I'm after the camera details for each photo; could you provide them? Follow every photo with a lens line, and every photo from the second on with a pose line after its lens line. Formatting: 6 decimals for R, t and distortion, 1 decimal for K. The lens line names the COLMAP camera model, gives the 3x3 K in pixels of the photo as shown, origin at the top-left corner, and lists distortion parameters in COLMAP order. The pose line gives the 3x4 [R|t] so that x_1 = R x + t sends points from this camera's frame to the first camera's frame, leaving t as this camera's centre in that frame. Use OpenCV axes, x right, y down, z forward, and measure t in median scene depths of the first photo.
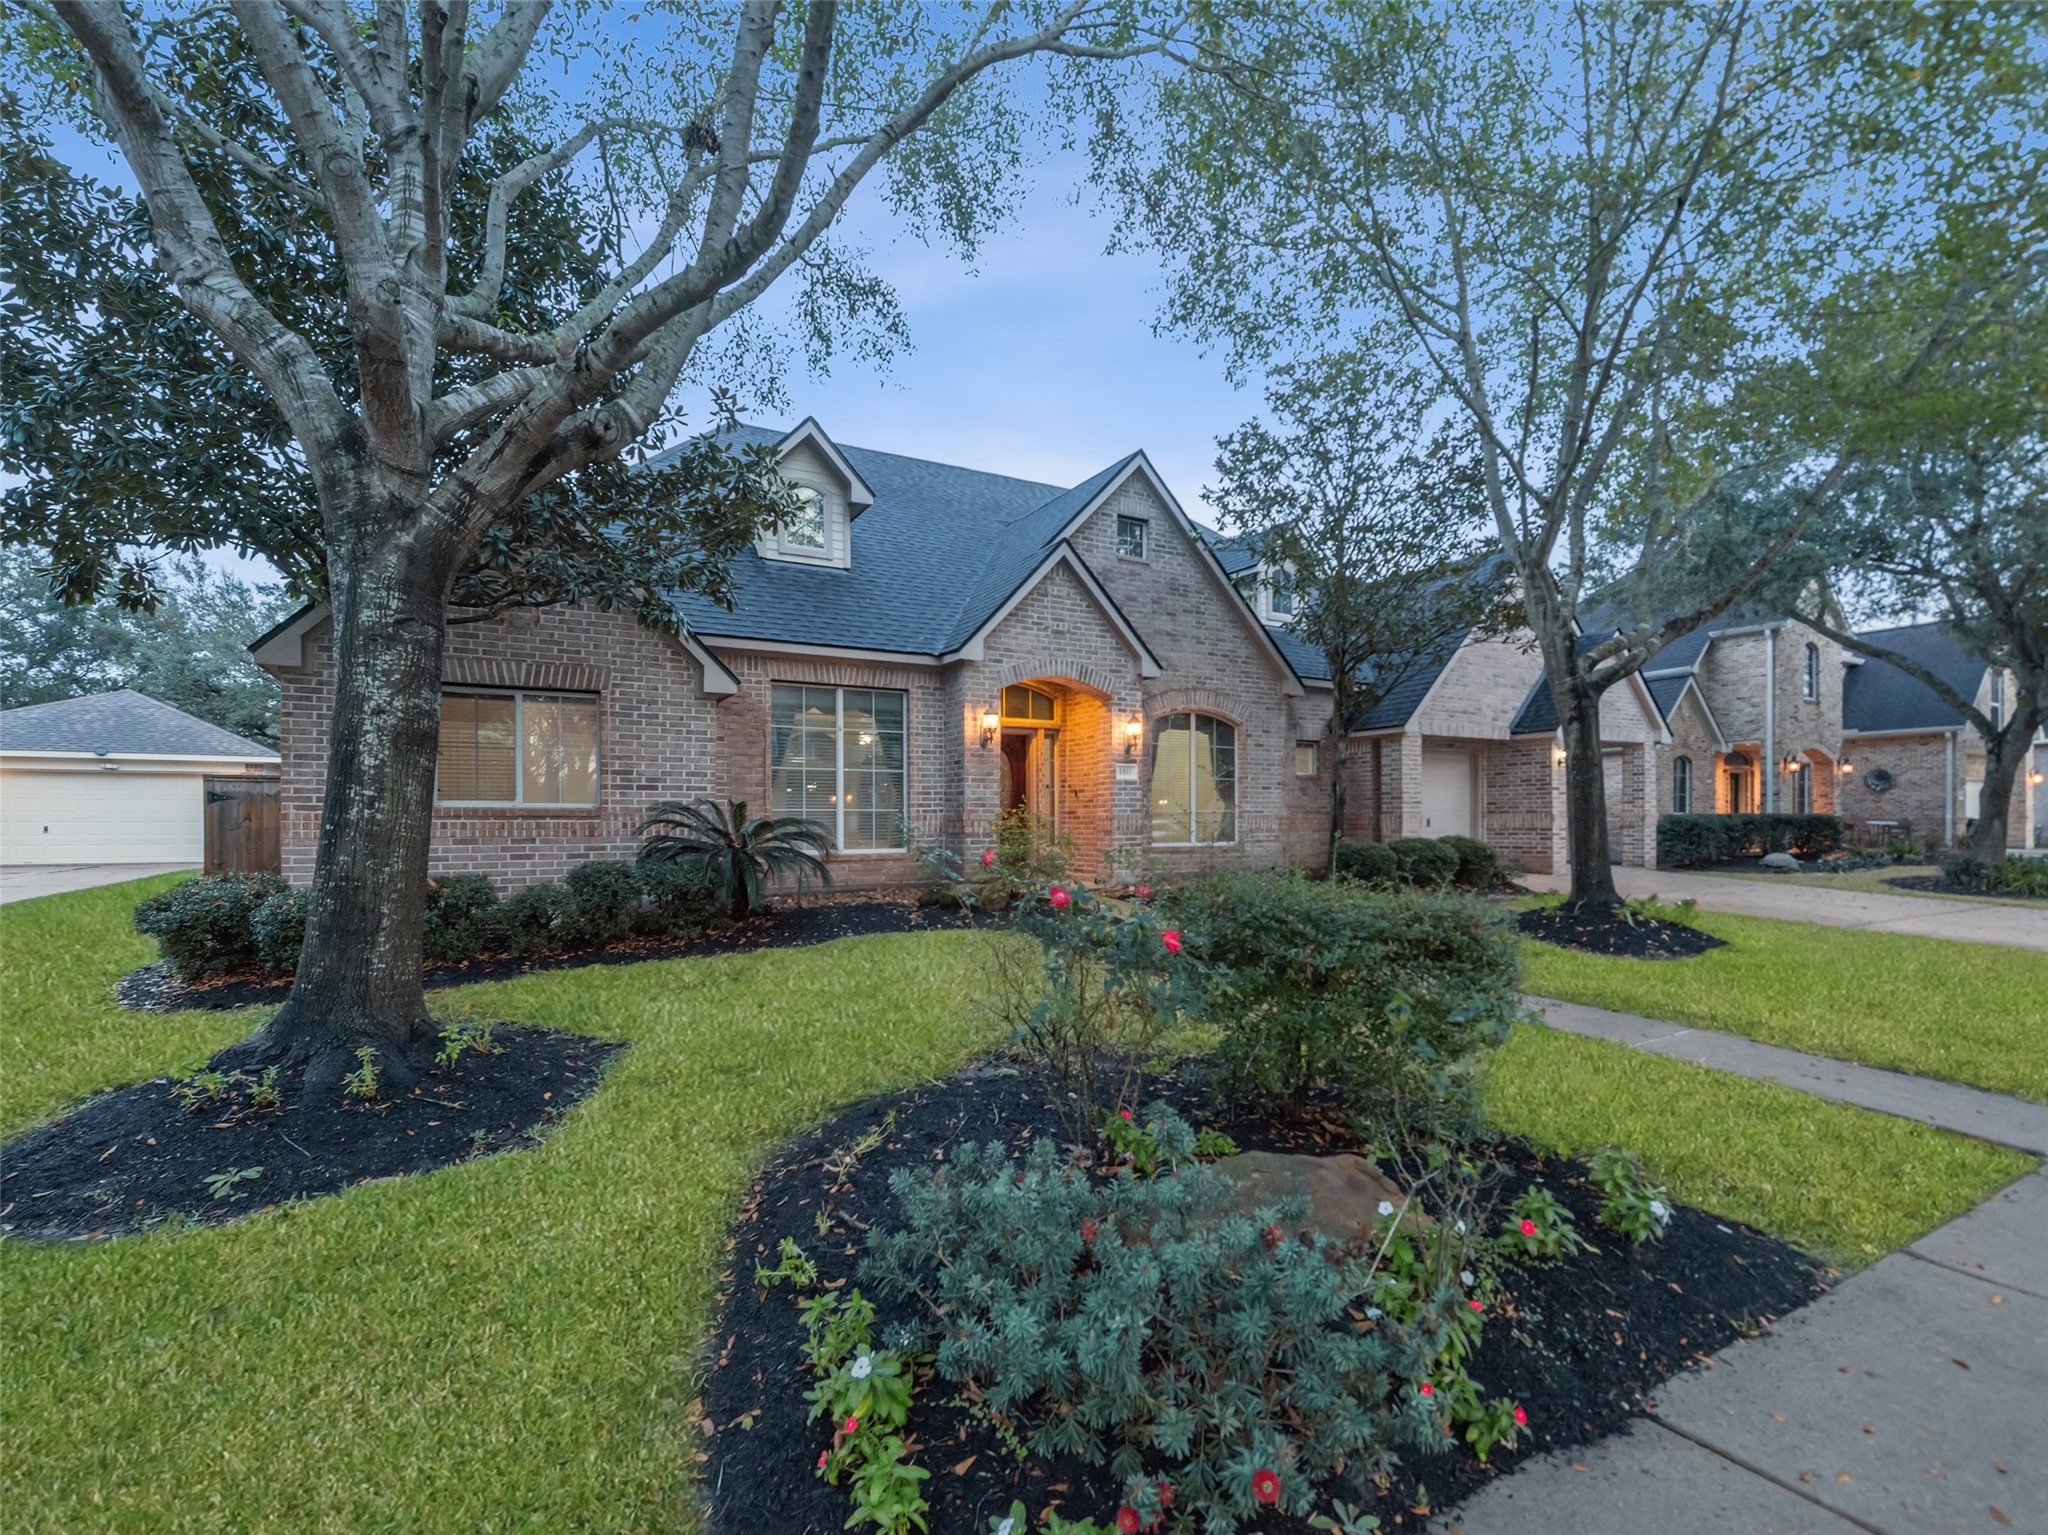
lens RADIAL K [[934.6, 0, 1023.9], [0, 934.6, 815.2], [0, 0, 1]] dist [0.000493, -0.000060]
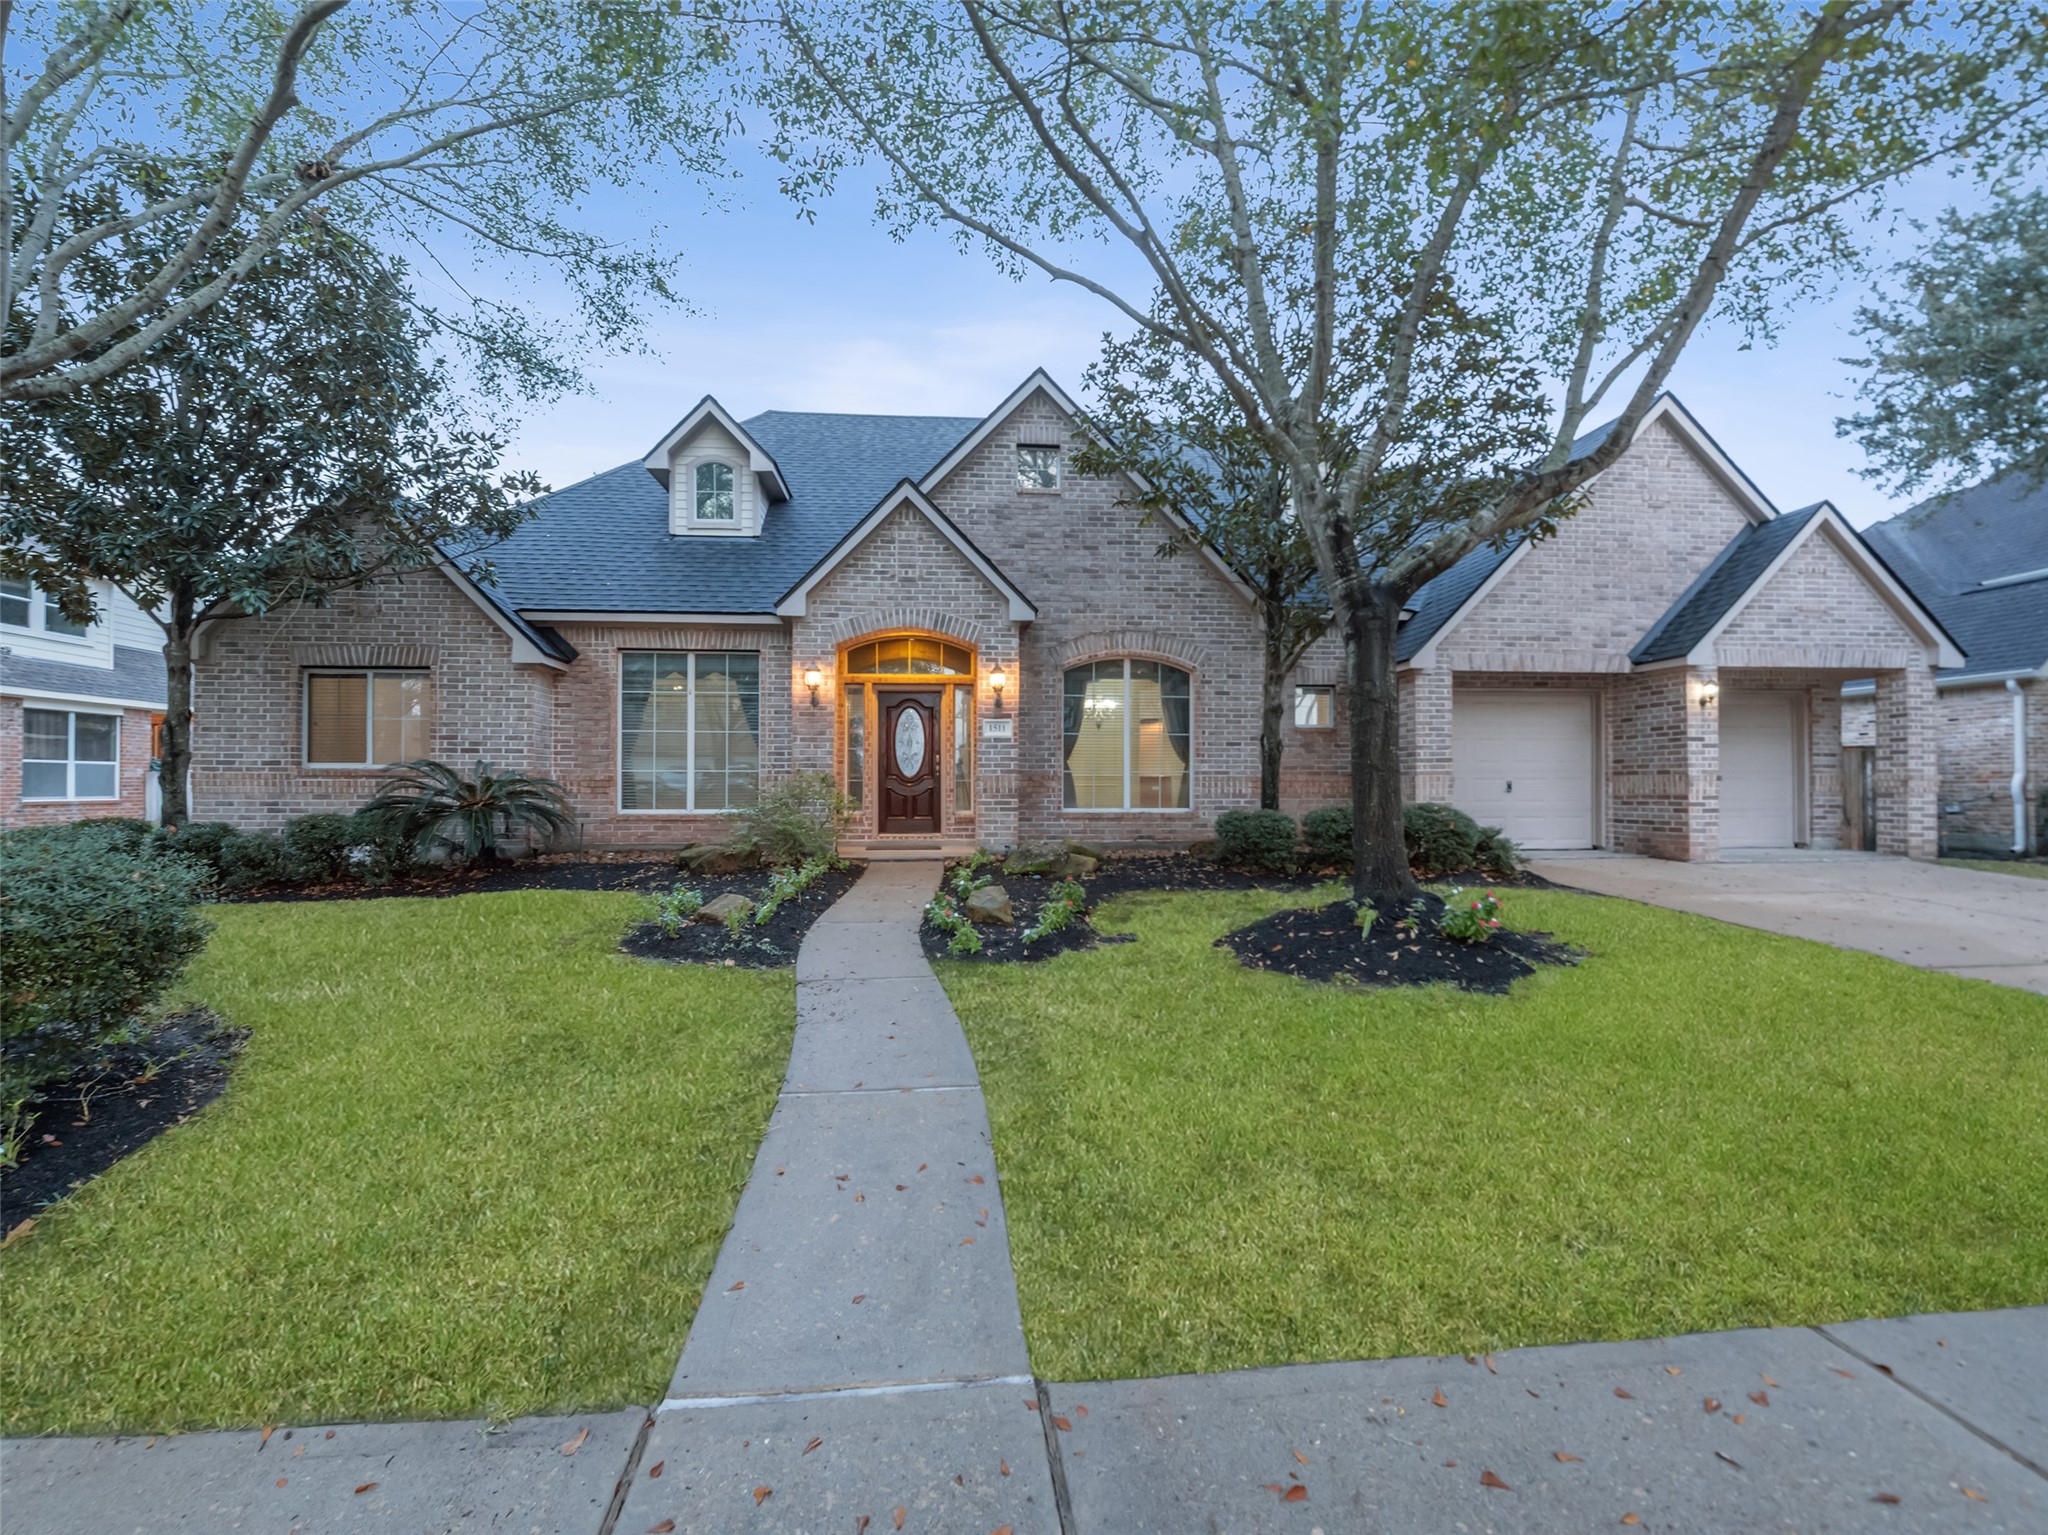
lens RADIAL K [[938.2, 0, 1013.6], [0, 938.2, 761.3], [0, 0, 1]] dist [-0.002033, -0.000870]
pose [[0.906979, -0.007504, -0.421109, 0.499324], [-0.001893, 0.999759, -0.021893, 0.005143], [0.421171, 0.020654, 0.906746, 0.192462]]
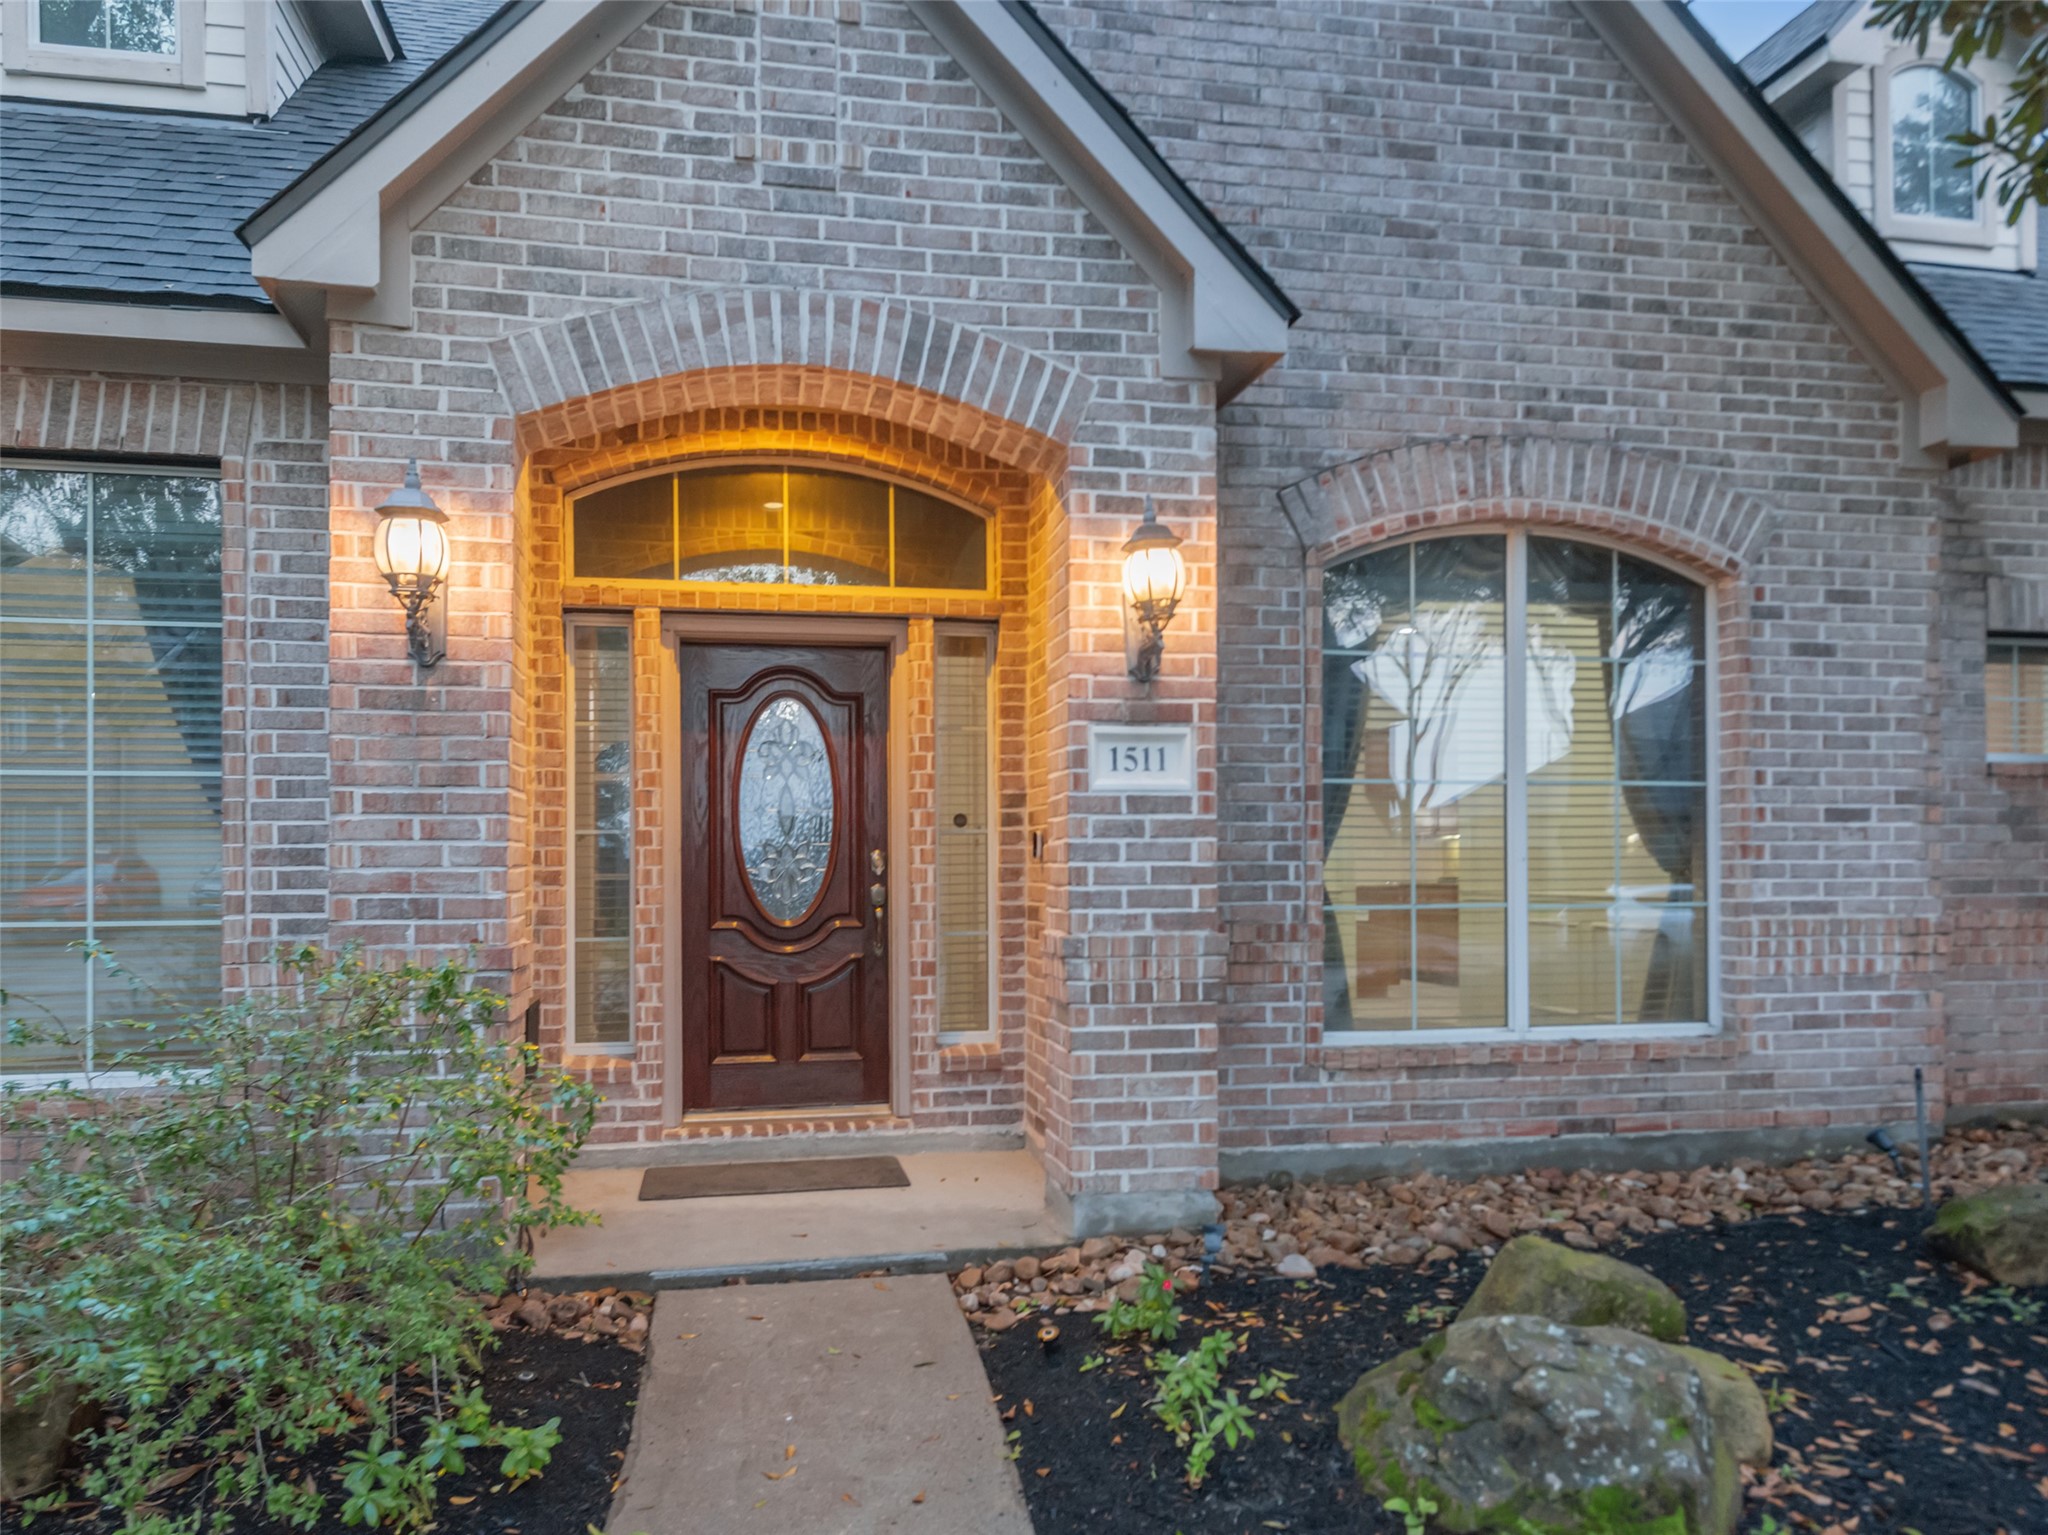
lens RADIAL K [[1406.6, 0, 988.7], [0, 1406.6, 862.6], [0, 0, 1]] dist [-0.004861, -0.003474]
pose [[0.941251, -0.000221, -0.337708, 0.193931], [0.002581, 0.999975, 0.006541, -0.022160], [0.337699, -0.007028, 0.941228, 0.644608]]
